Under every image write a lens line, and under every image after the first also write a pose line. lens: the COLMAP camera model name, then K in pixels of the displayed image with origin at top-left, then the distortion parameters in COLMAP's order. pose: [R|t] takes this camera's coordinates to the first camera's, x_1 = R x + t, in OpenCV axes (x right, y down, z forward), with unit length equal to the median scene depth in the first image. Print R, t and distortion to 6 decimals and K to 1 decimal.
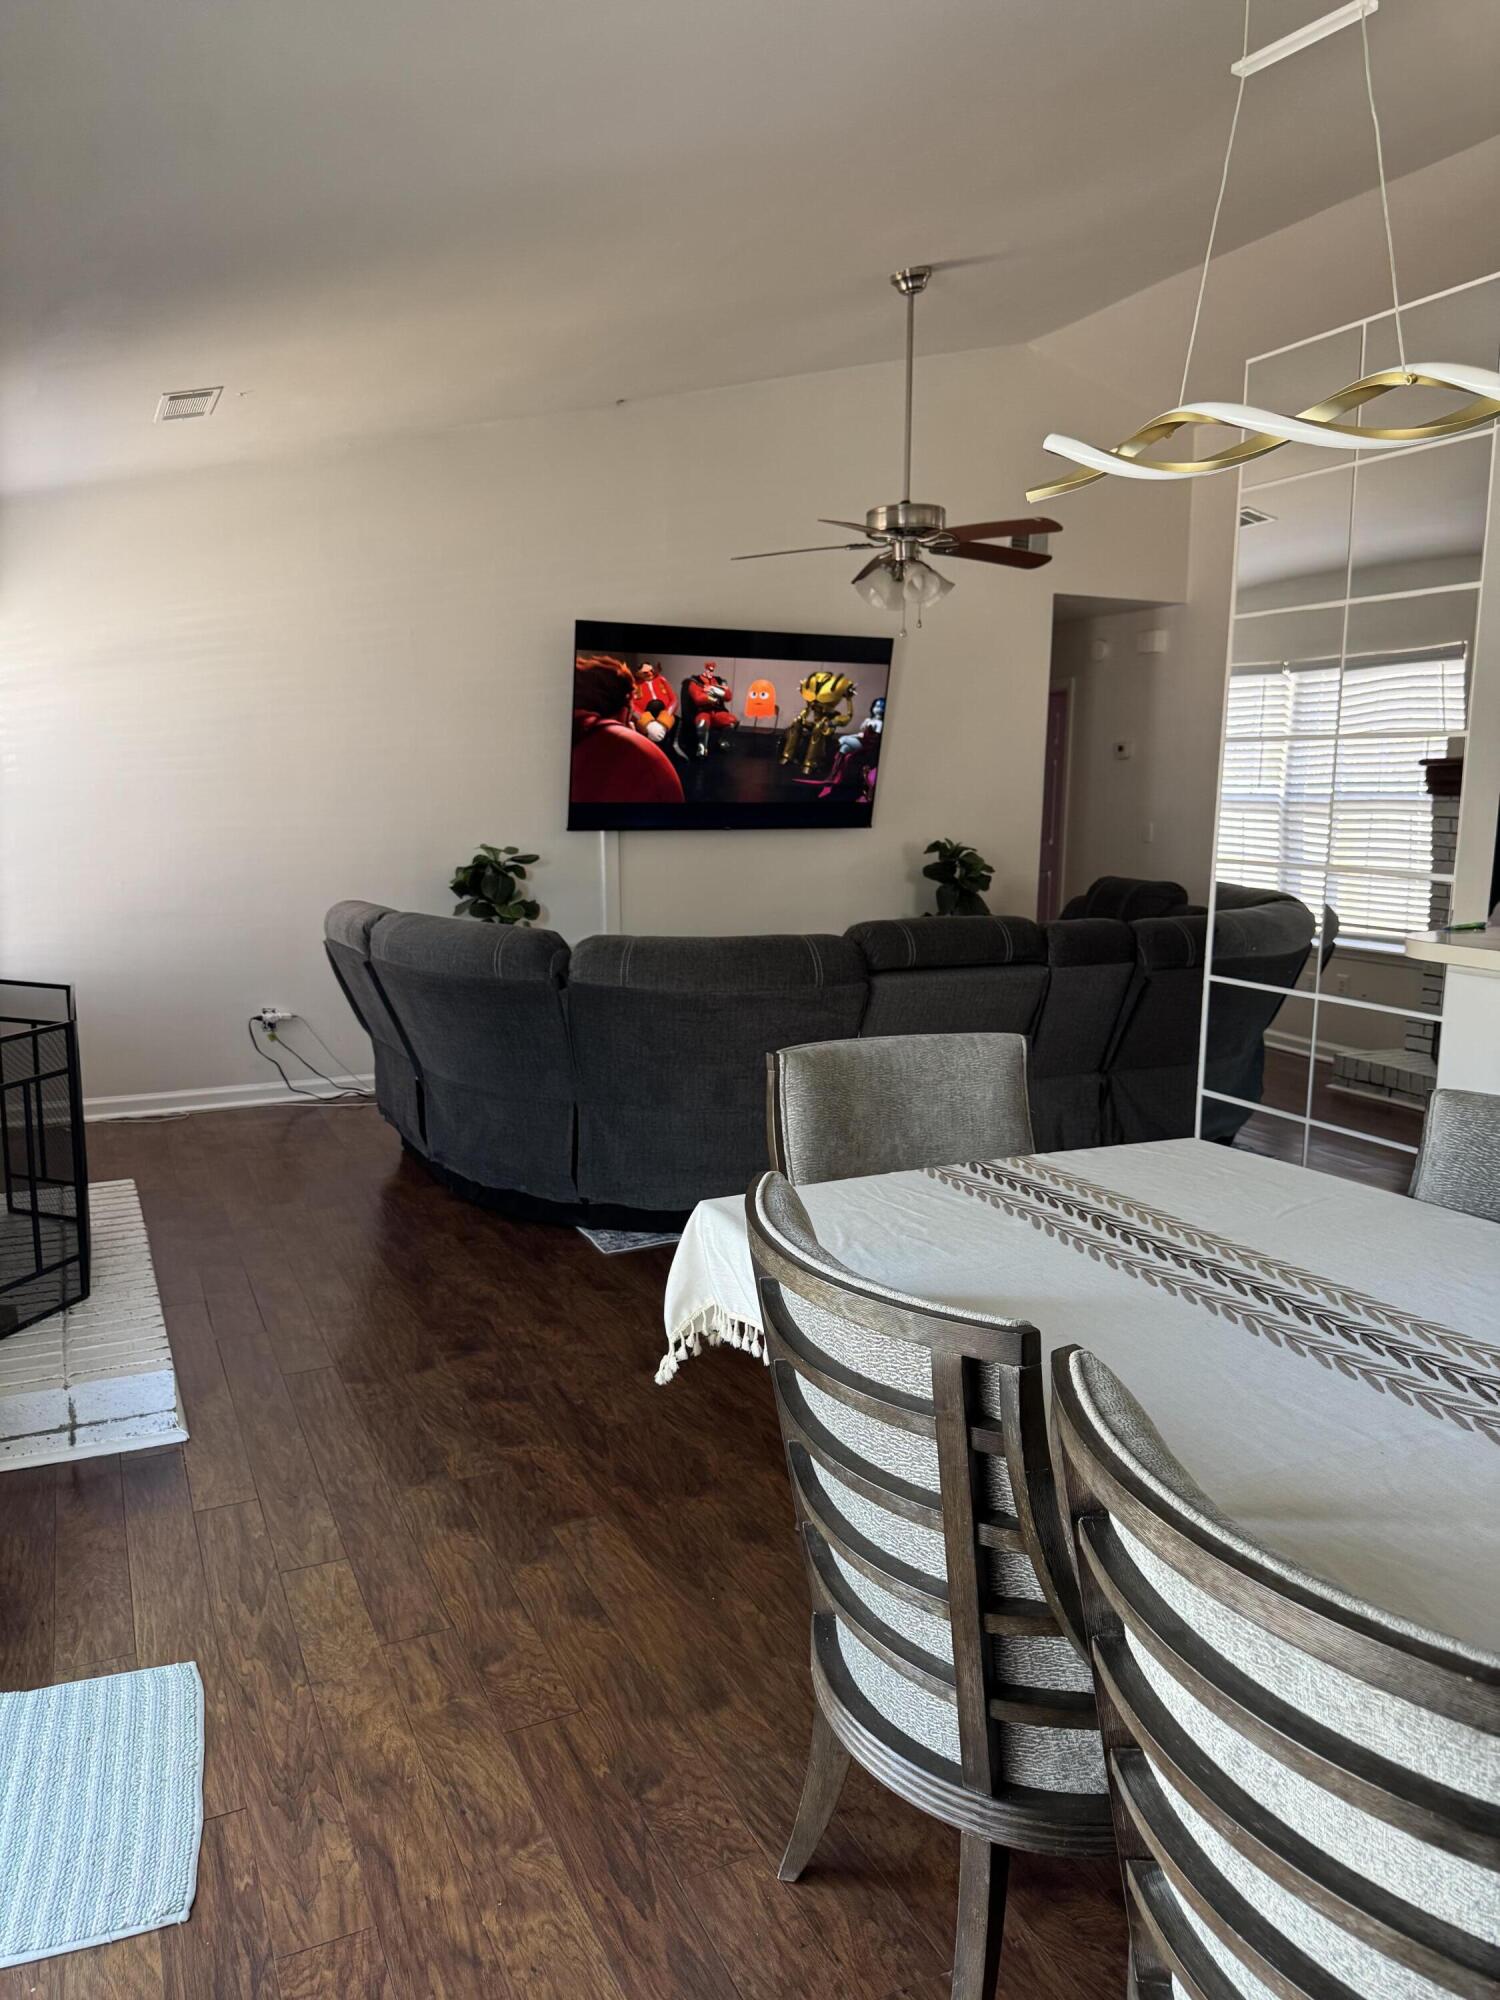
lens RADIAL K [[1407.1, 0, 750.0], [0, 1407.1, 1000.0], [0, 0, 1]] dist [-0.001374, -0.007421]
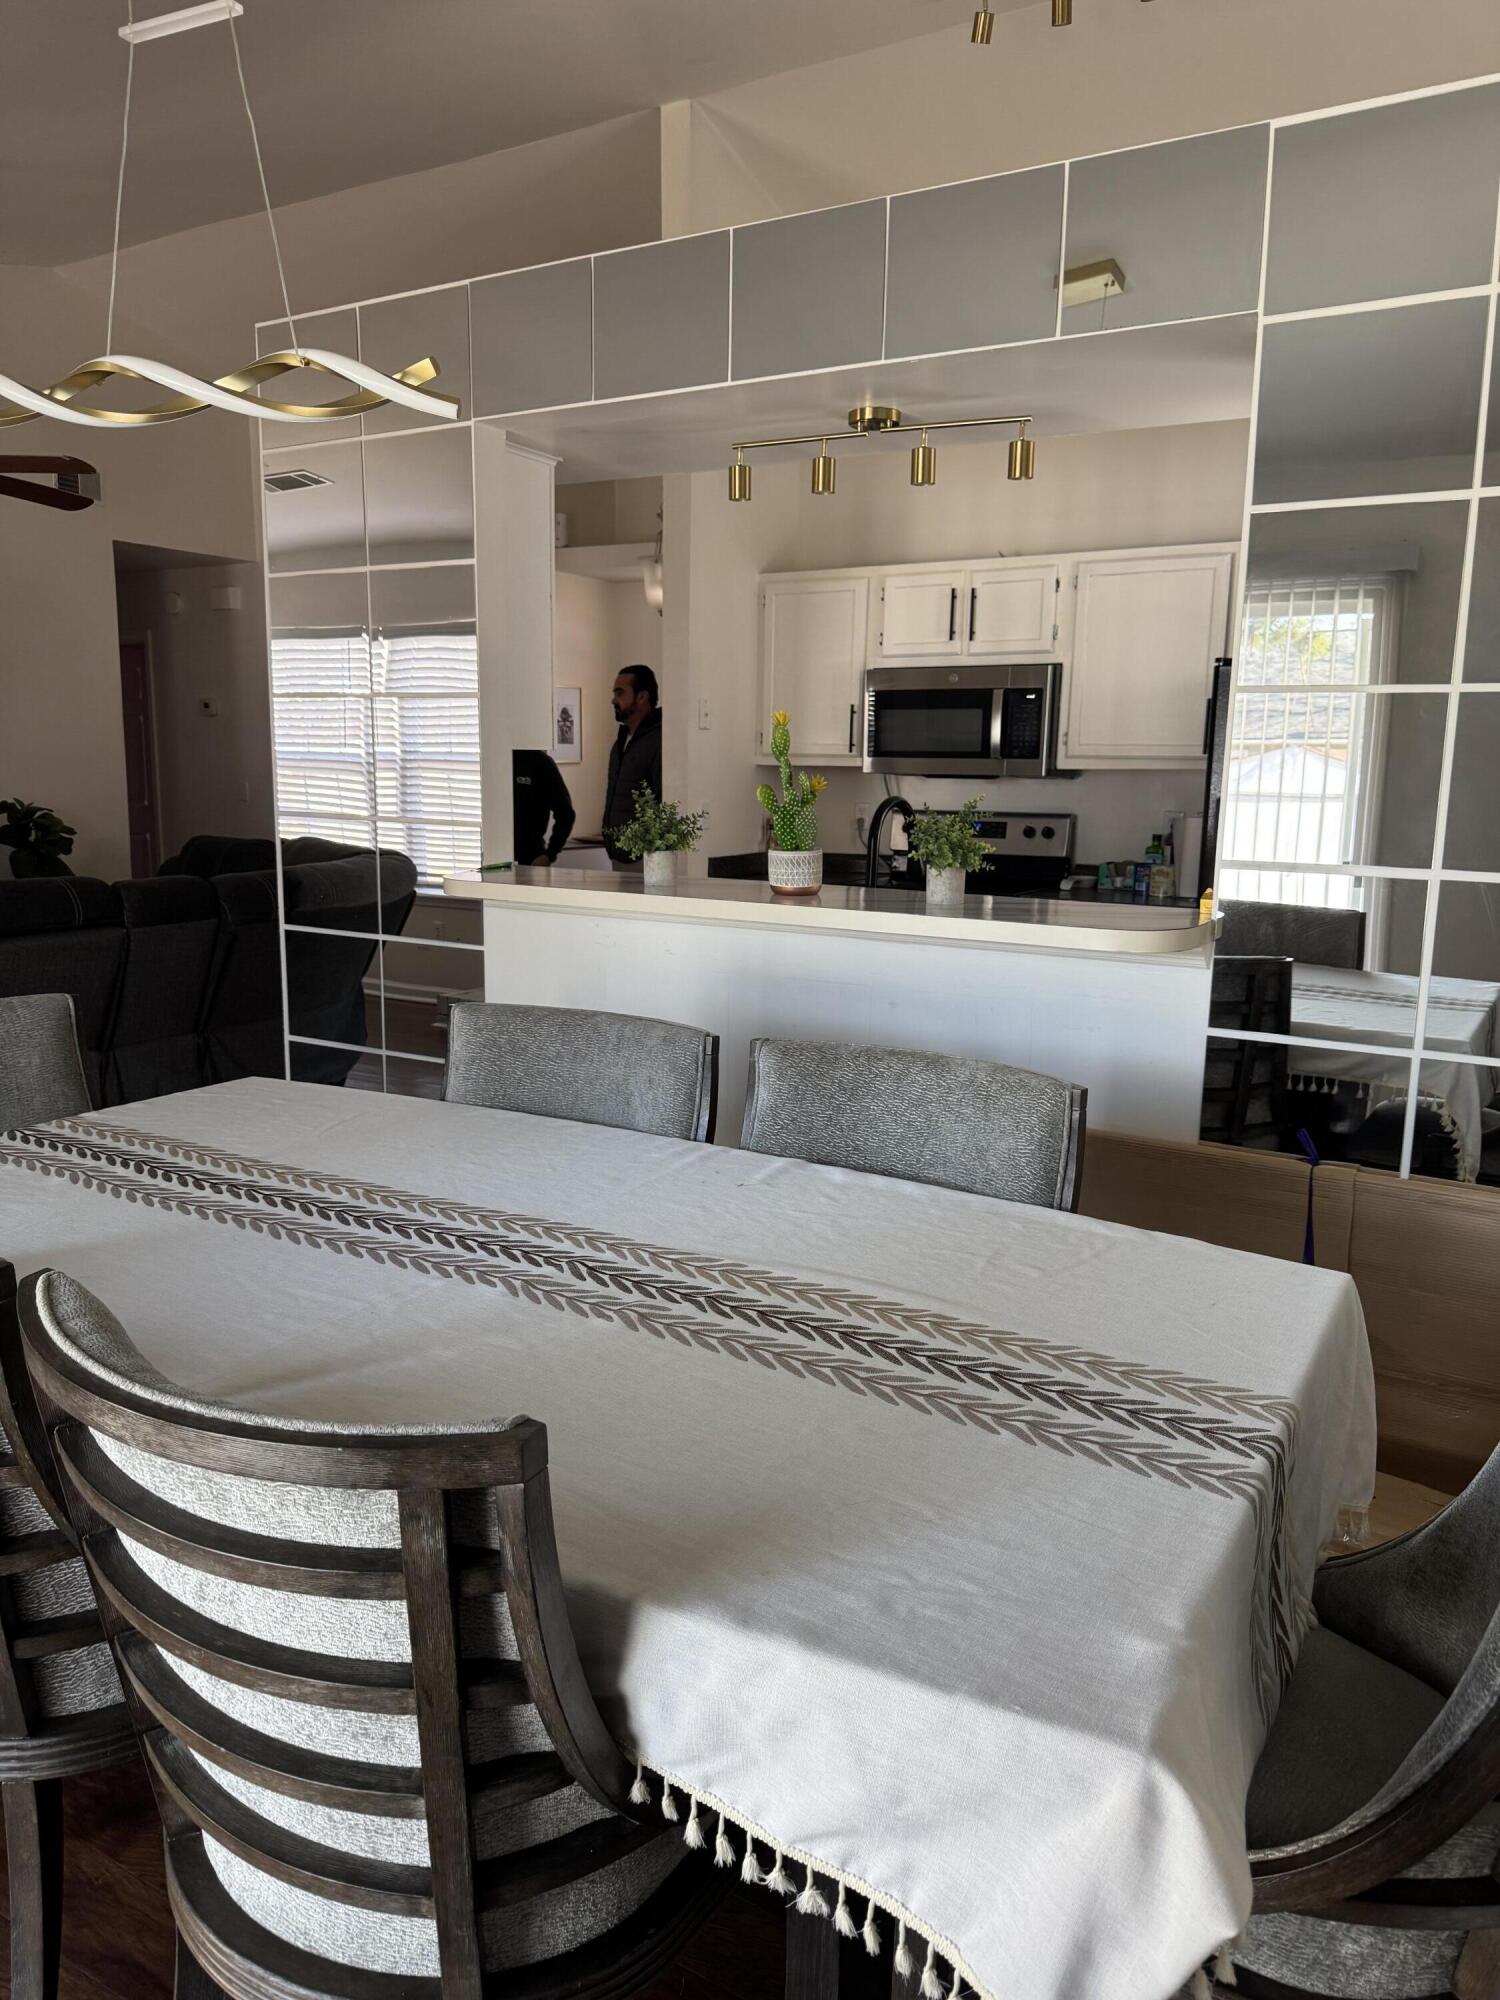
lens RADIAL K [[1438.5, 0, 752.0], [0, 1438.5, 988.0], [0, 0, 1]] dist [-0.005732, -0.003619]
pose [[0.840968, -0.101011, 0.531573, 0.088550], [0.094179, 0.994750, 0.040031, 0.033464], [-0.532826, 0.016398, 0.846066, -0.111697]]
